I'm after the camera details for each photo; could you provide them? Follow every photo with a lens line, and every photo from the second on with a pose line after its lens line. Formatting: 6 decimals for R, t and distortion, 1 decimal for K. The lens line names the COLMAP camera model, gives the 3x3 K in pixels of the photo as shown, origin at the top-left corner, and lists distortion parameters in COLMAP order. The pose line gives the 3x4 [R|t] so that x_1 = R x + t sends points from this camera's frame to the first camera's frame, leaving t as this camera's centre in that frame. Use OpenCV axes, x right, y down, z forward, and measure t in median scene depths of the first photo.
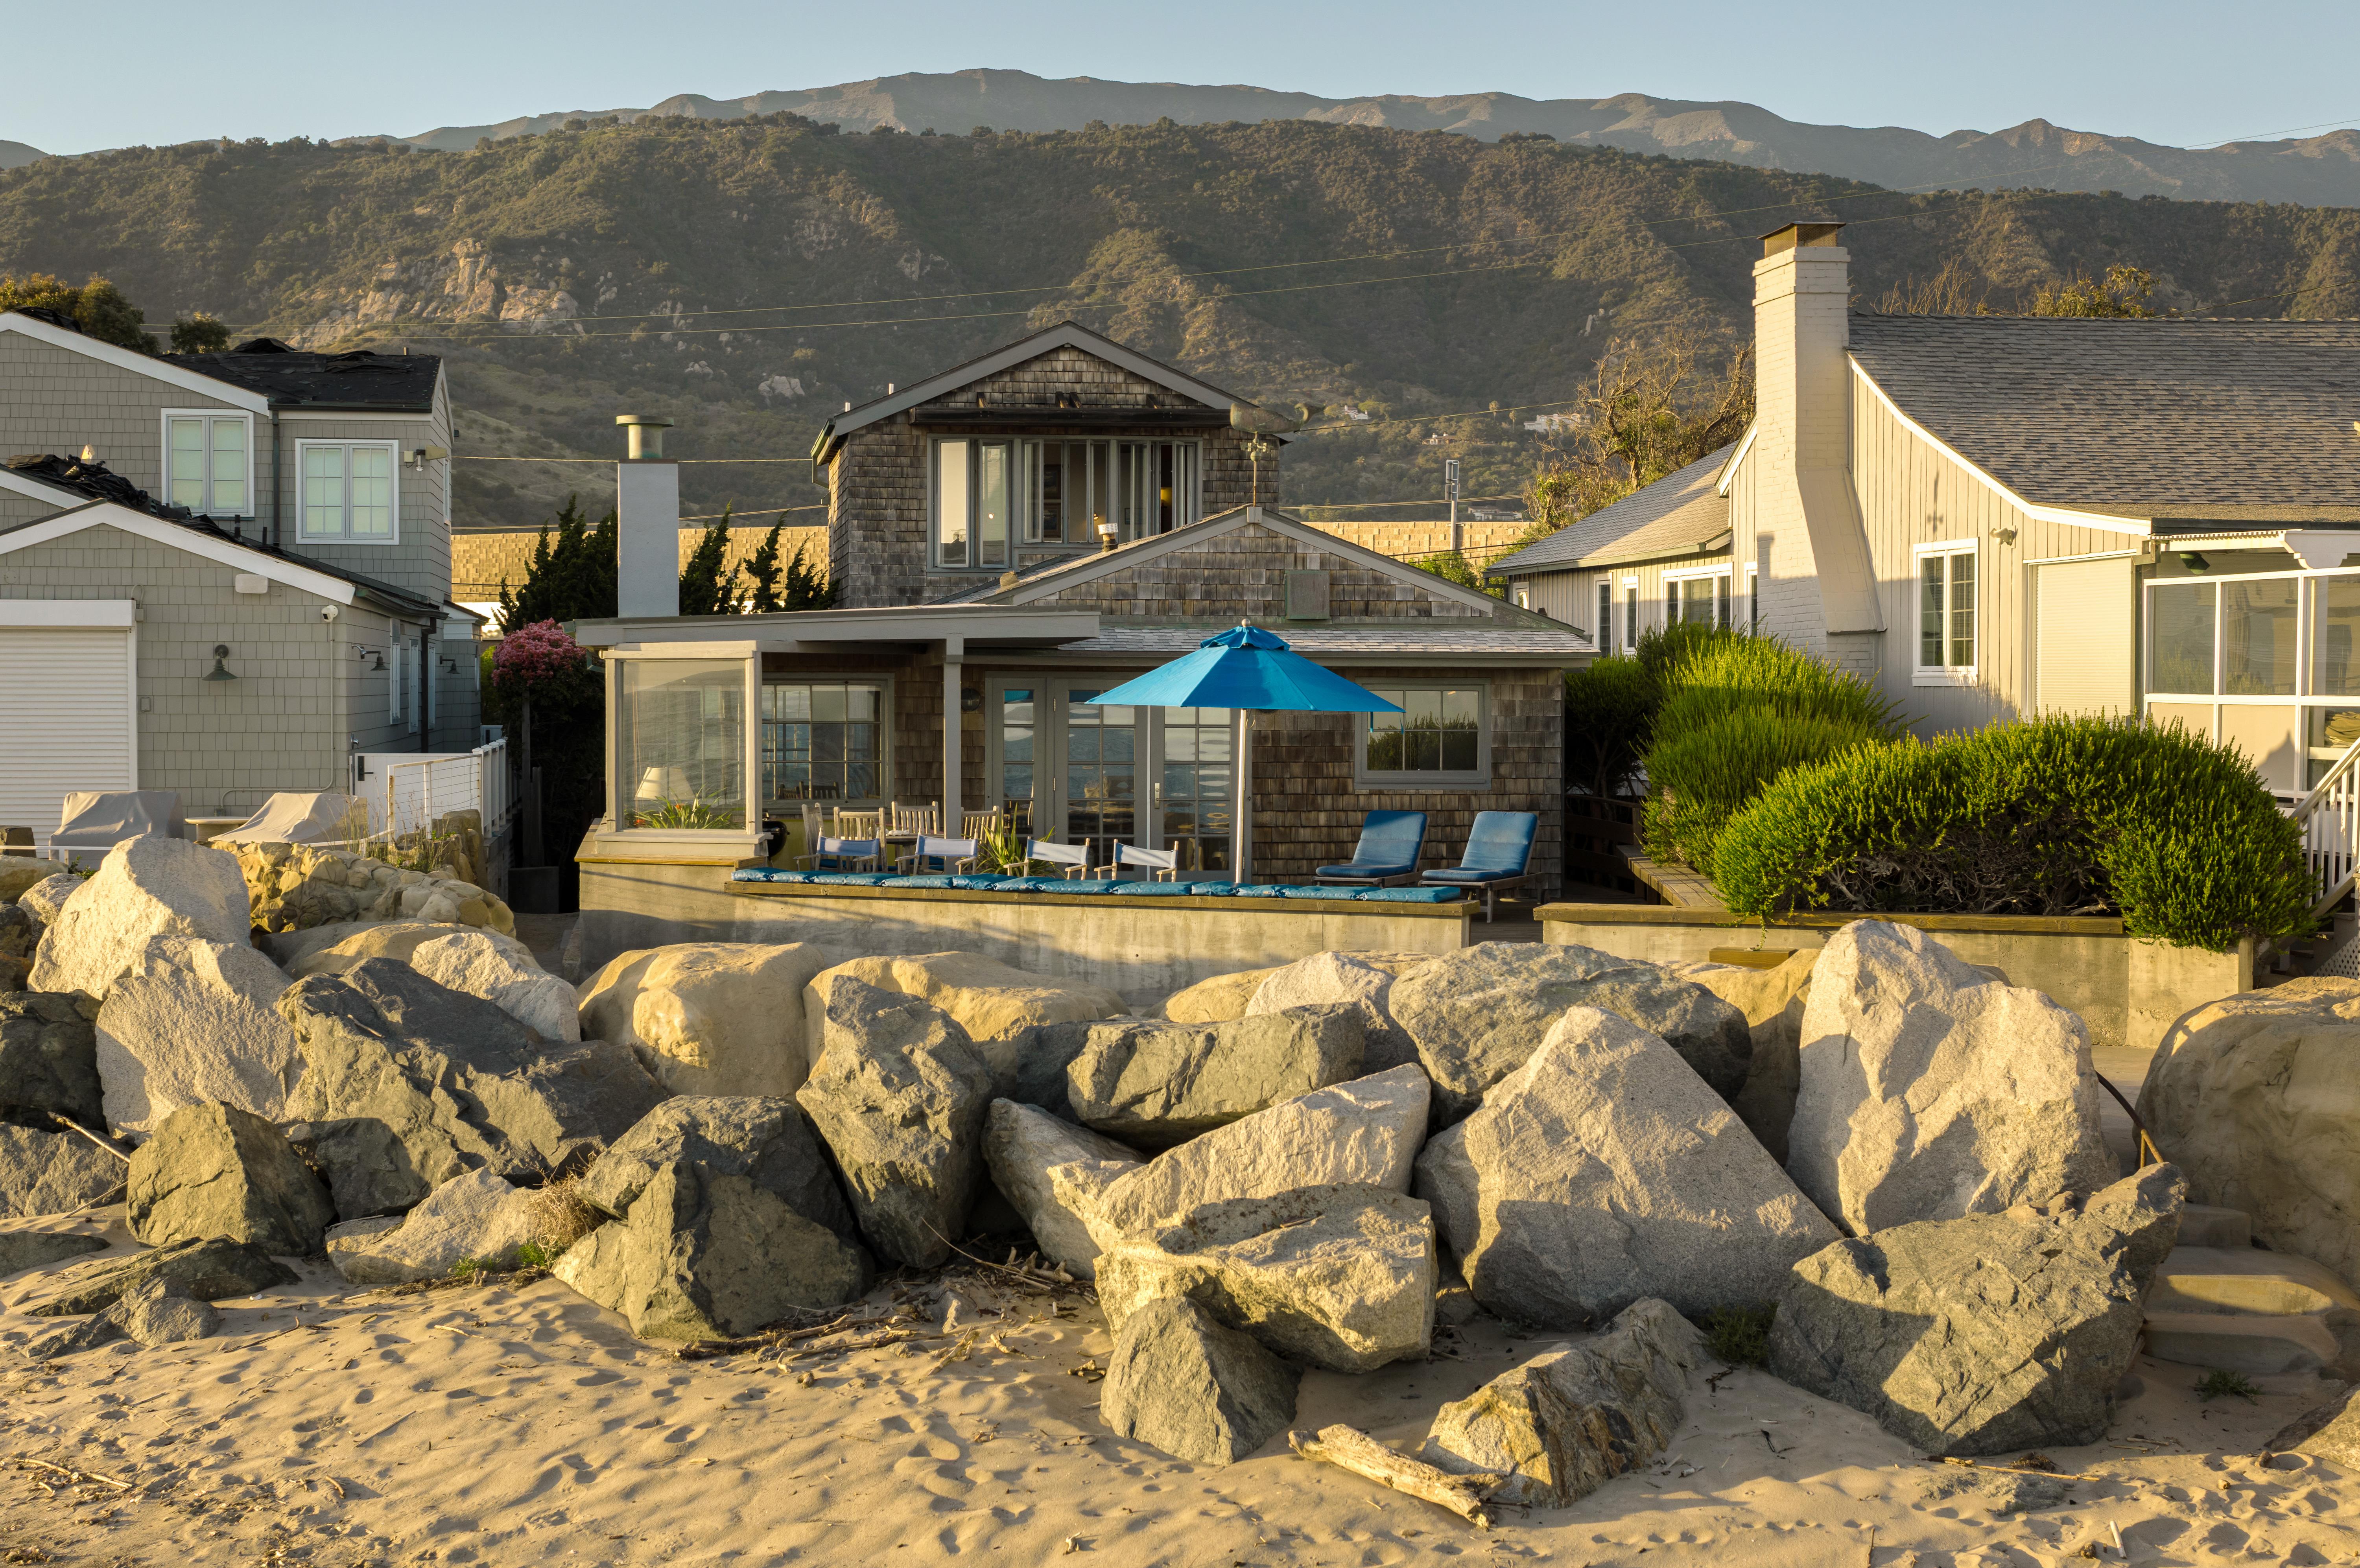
lens RADIAL K [[3313.4, 0, 1188.2], [0, 3313.4, 788.2], [0, 0, 1]] dist [-0.008576, 0.000000]
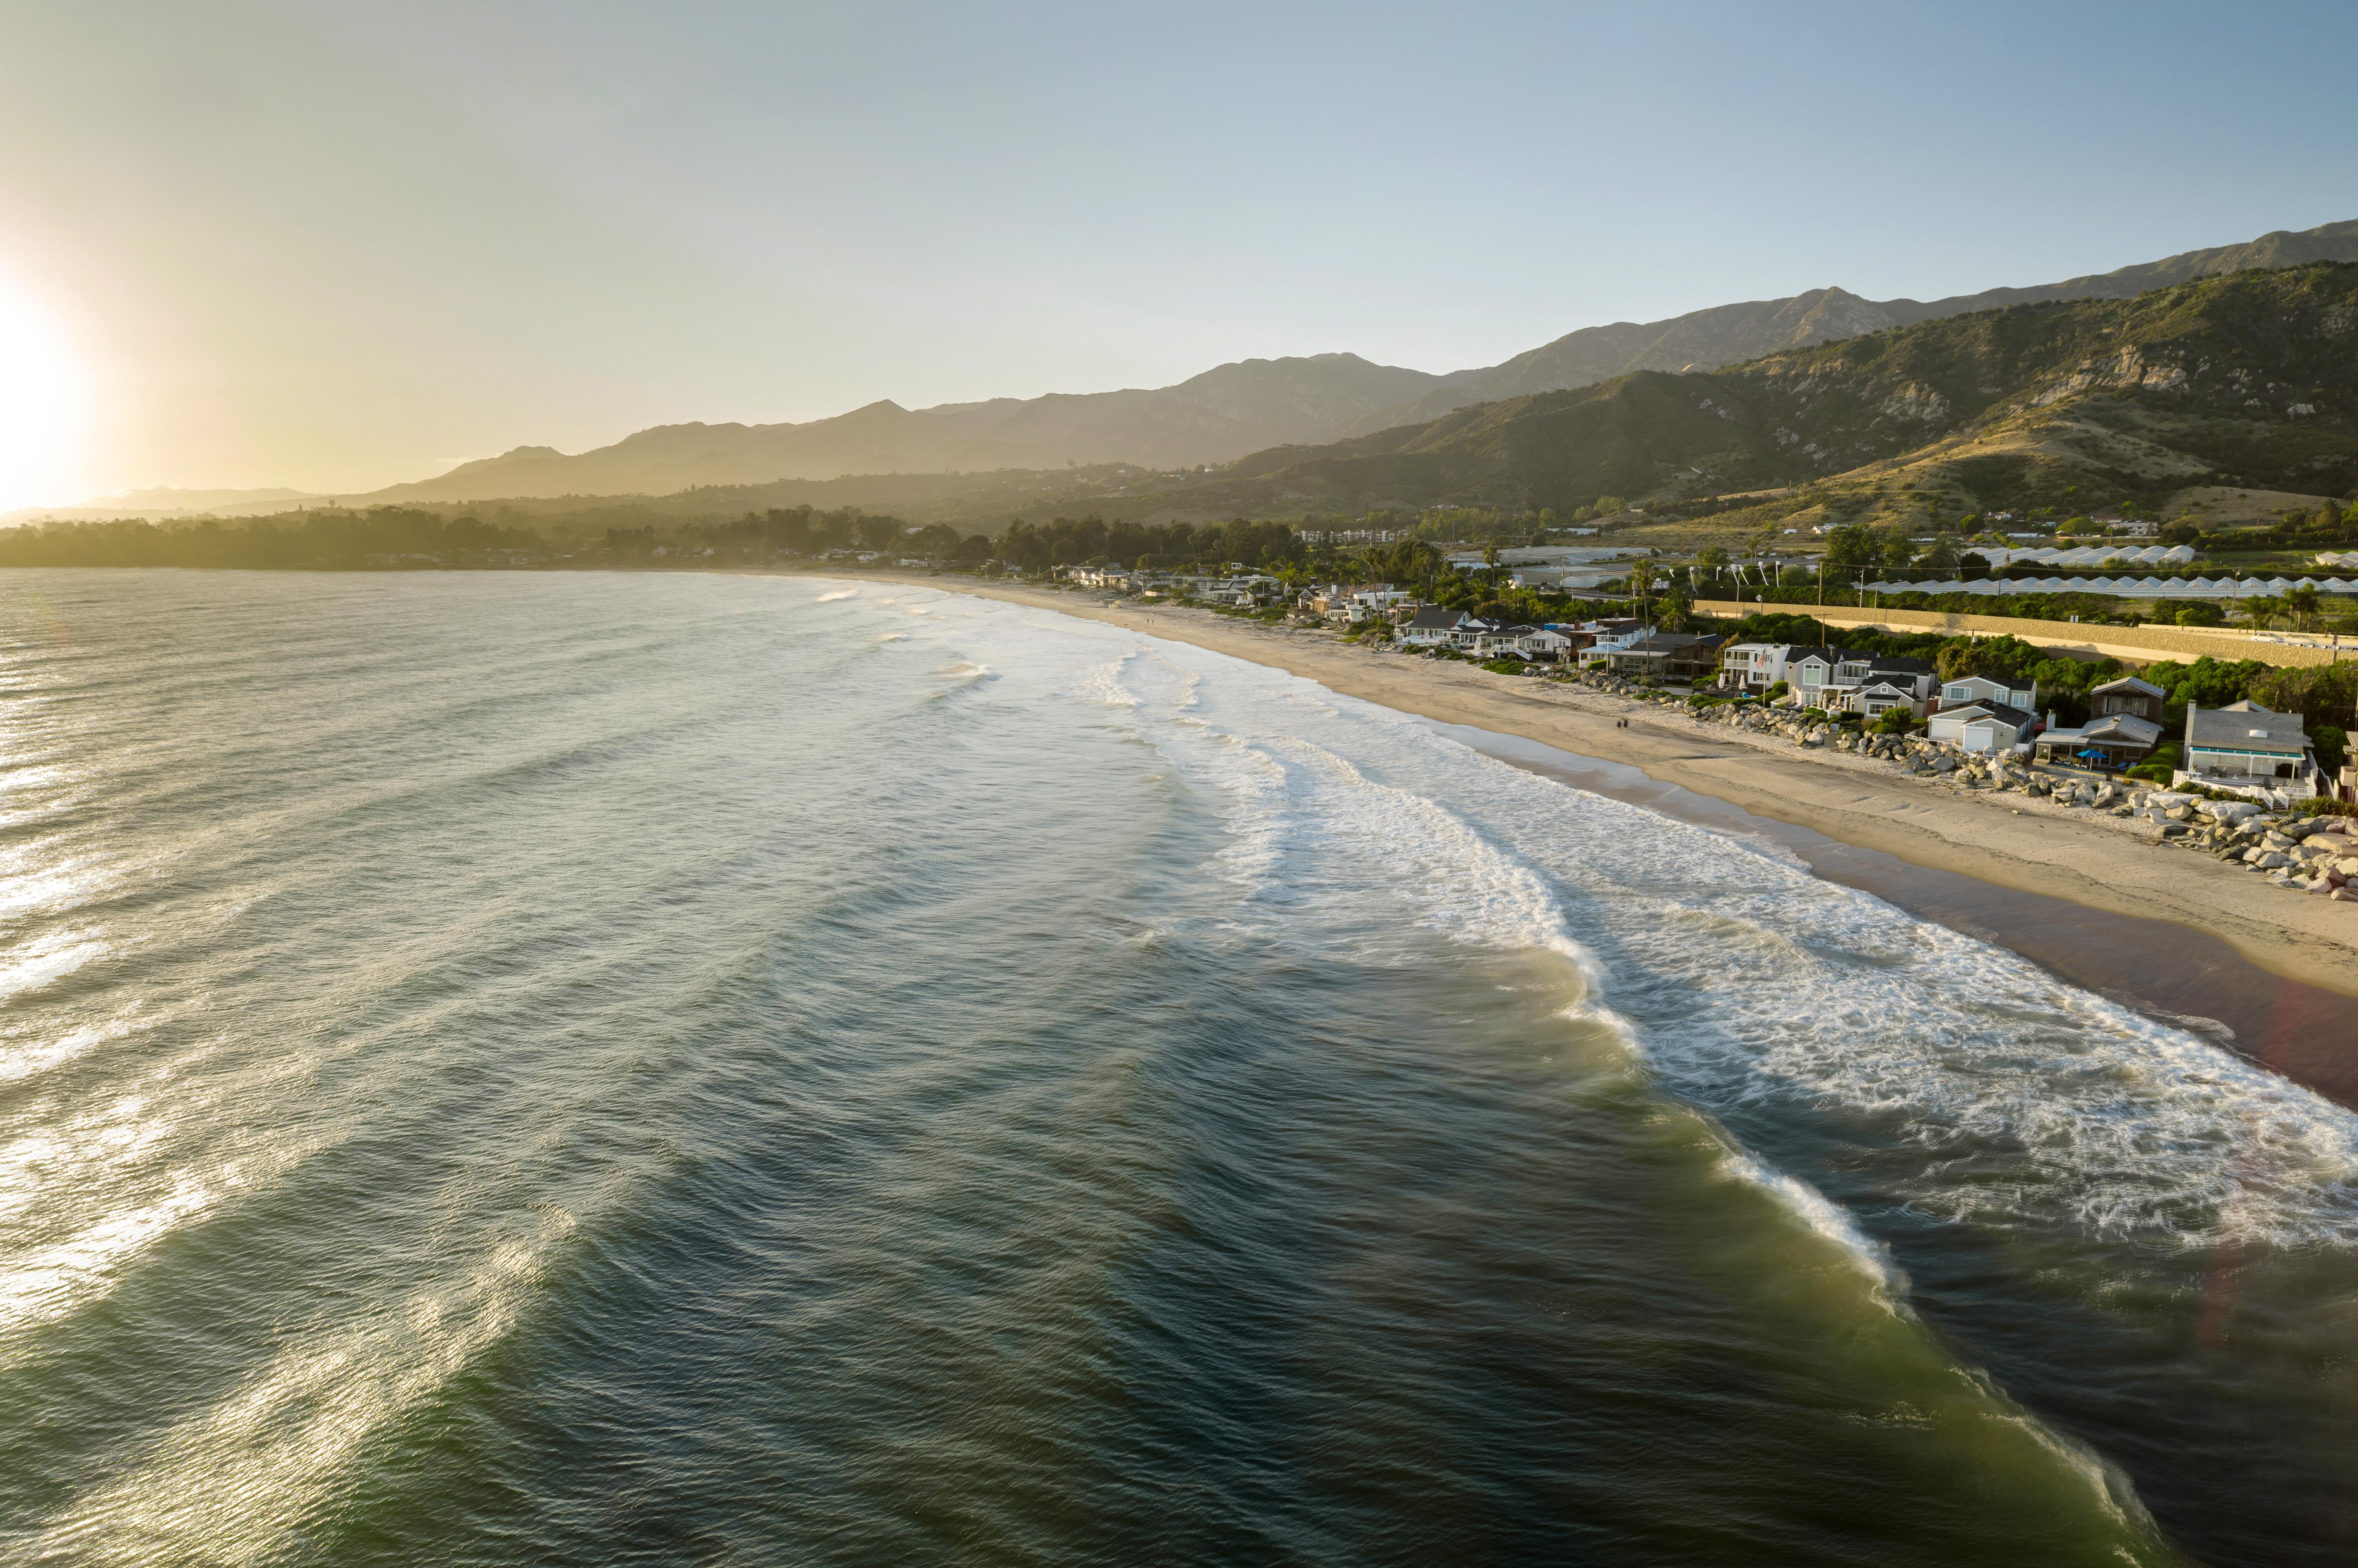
lens RADIAL K [[1383.4, 0, 1255.1], [0, 1383.4, 758.9], [0, 0, 1]] dist [0.002860, -0.005619]
pose [[0.721910, 0.104046, -0.684120, 0.694617], [-0.019825, 0.991336, 0.129849, -0.331736], [0.691703, -0.080177, 0.717718, -2.608796]]
